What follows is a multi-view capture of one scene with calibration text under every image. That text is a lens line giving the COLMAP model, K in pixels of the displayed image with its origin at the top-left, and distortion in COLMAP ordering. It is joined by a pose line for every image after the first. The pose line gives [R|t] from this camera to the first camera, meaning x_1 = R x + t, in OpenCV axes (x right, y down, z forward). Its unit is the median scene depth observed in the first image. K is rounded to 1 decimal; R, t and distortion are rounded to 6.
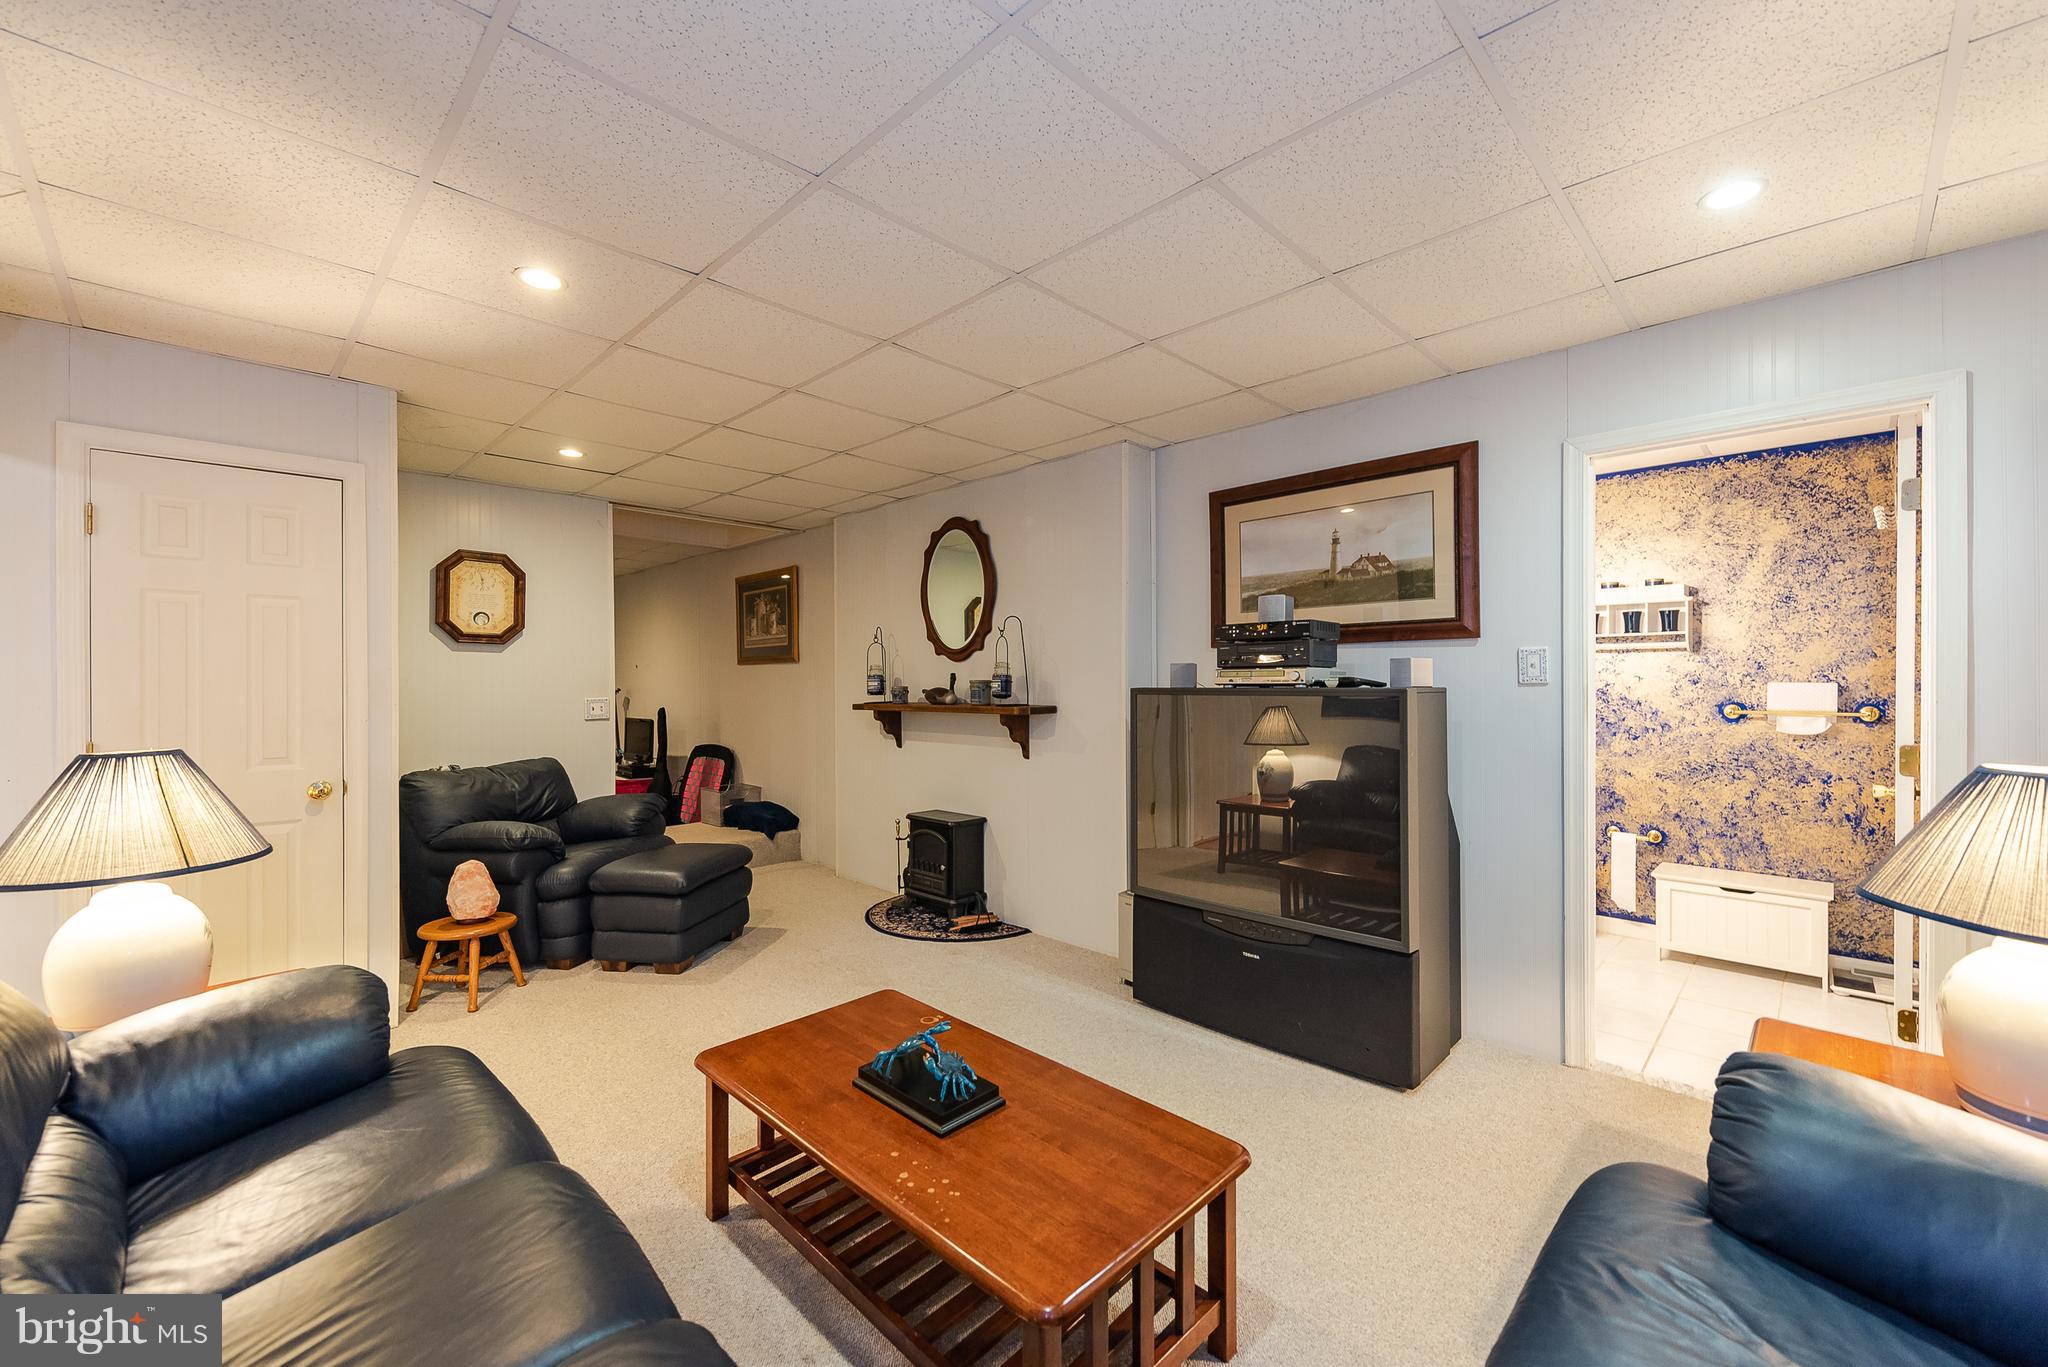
lens RADIAL K [[823.6, 0, 1040.4], [0, 823.6, 680.5], [0, 0, 1]] dist [0.004998, -0.001855]
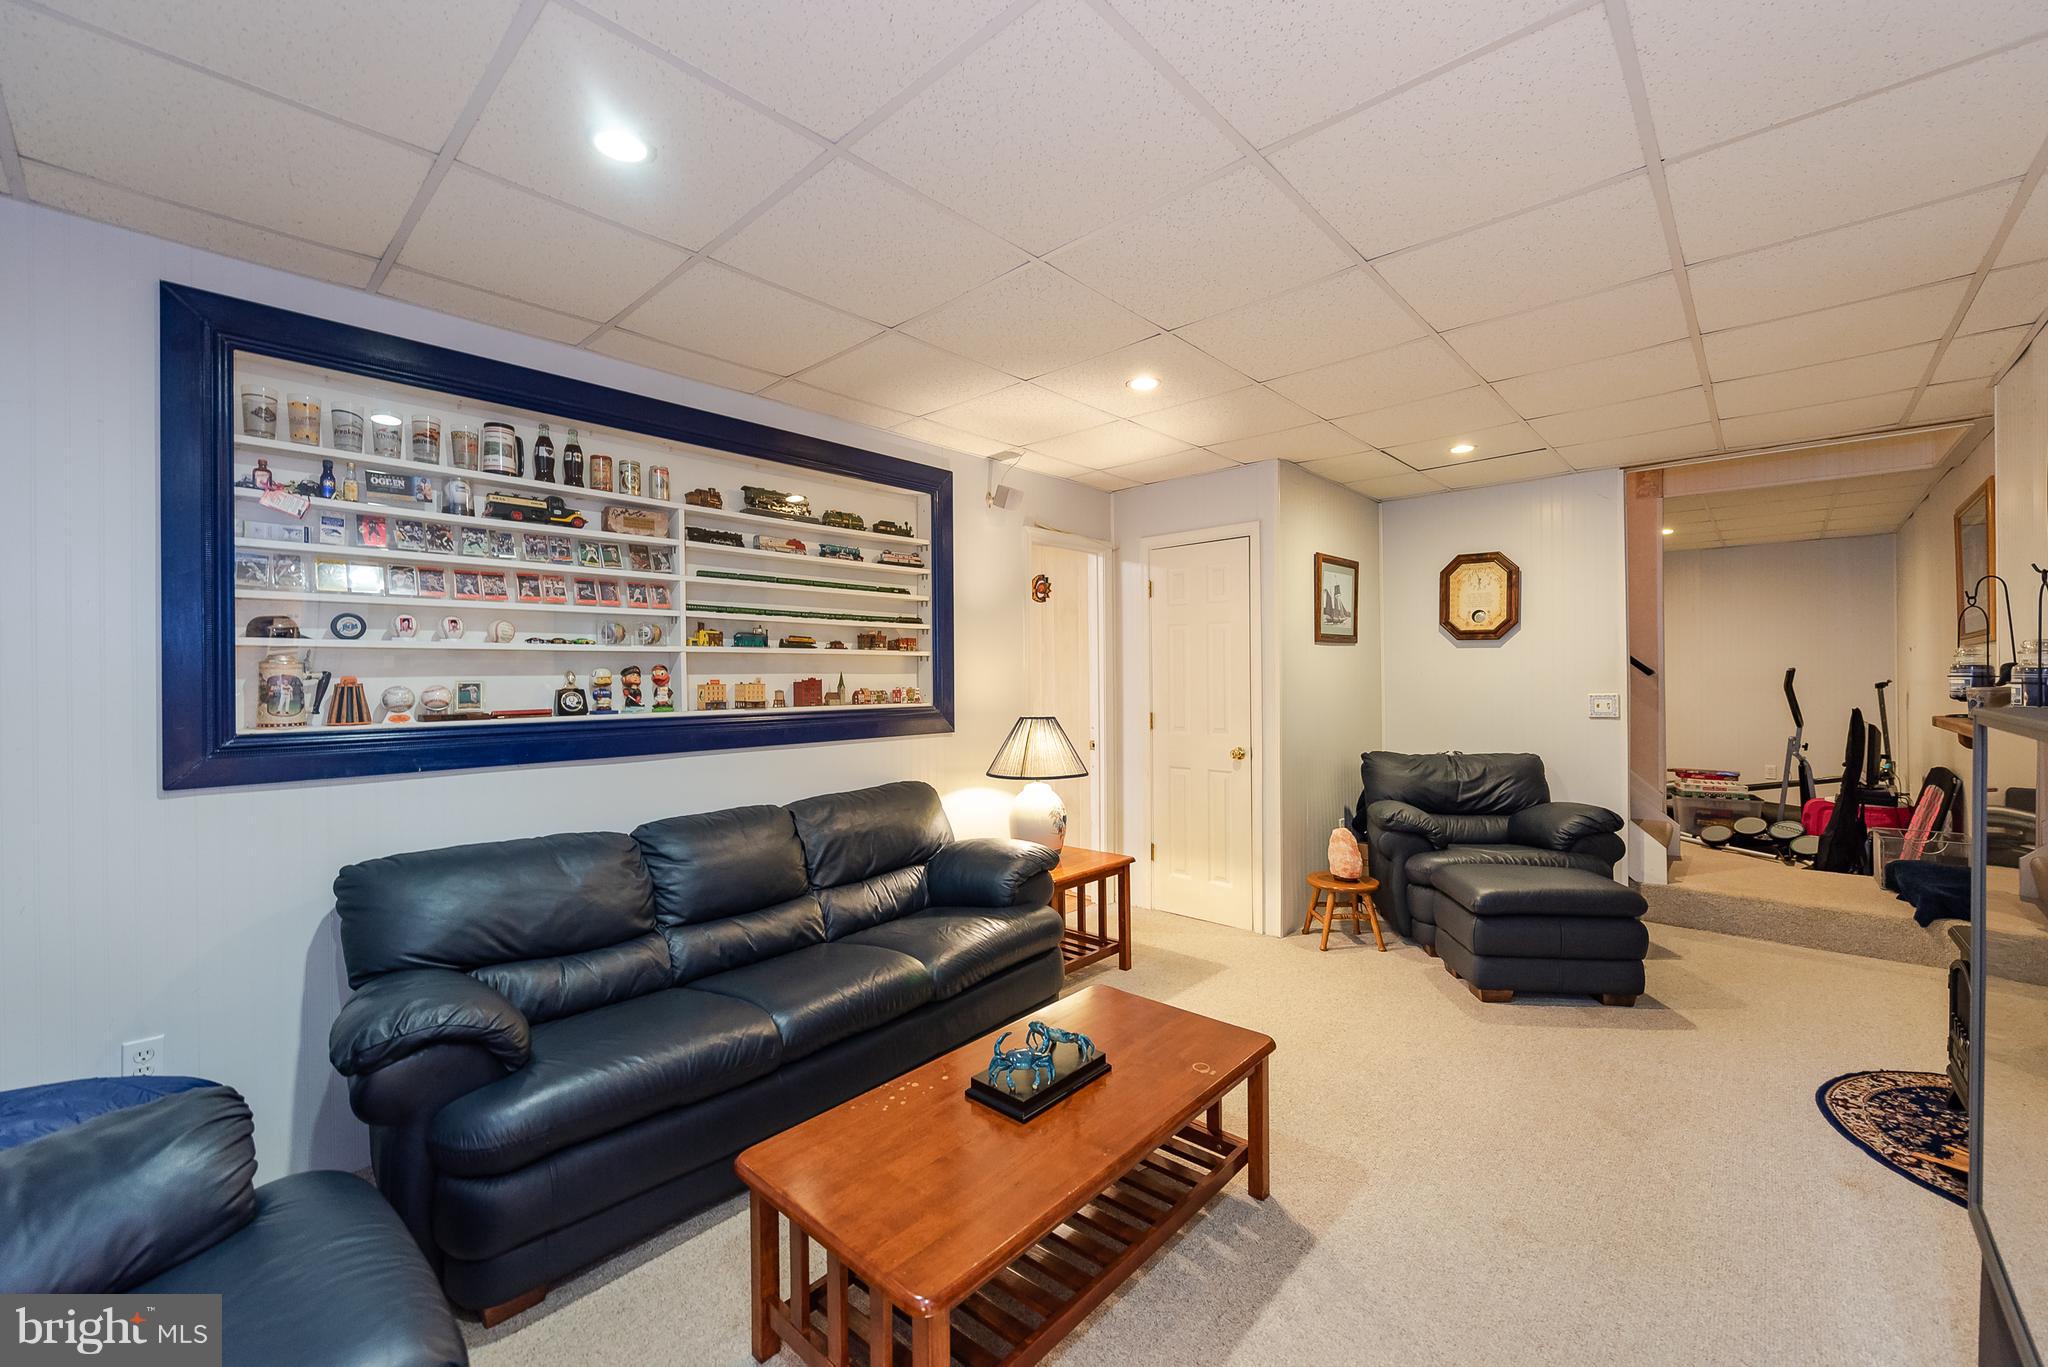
lens RADIAL K [[823.6, 0, 1025.3], [0, 823.6, 674.2], [0, 0, 1]] dist [0.004998, -0.001855]
pose [[0.016525, 0.003713, -0.999857, 0.418063], [0.009072, 0.999951, 0.003864, -0.010581], [0.999822, -0.009134, 0.016490, 0.442280]]
